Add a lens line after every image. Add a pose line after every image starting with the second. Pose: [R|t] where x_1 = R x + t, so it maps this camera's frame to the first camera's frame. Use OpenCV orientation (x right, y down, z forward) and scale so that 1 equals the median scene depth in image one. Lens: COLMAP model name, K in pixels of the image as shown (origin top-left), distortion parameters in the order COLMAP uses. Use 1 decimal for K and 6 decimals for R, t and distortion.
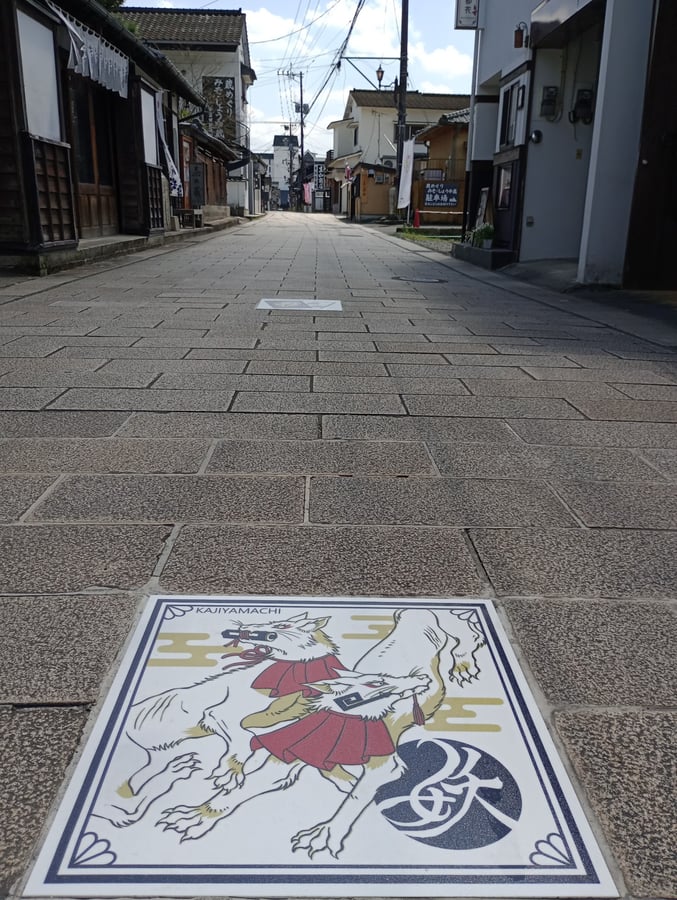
lens RADIAL K [[742.6, 0, 340.6], [0, 742.6, 451.7], [0, 0, 1]] dist [0.034815, -0.044291]
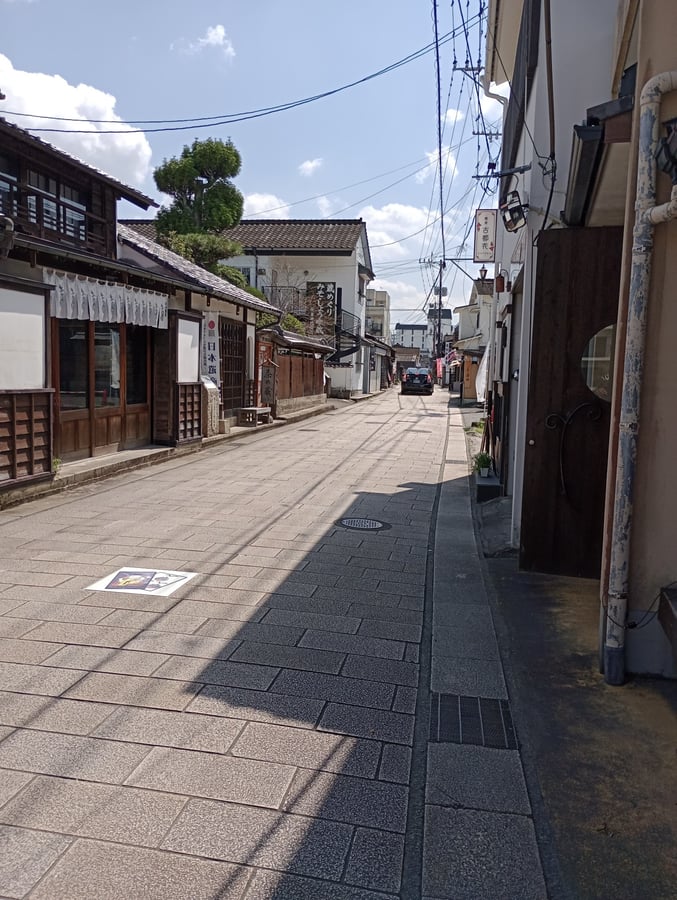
lens RADIAL K [[742.6, 0, 336.9], [0, 742.6, 452.4], [0, 0, 1]] dist [0.034815, -0.044291]
pose [[0.976478, 0.035047, -0.212751, 0.099847], [-0.077688, 0.977616, -0.195528, -0.046639], [0.201136, 0.207457, 0.957343, 0.014135]]
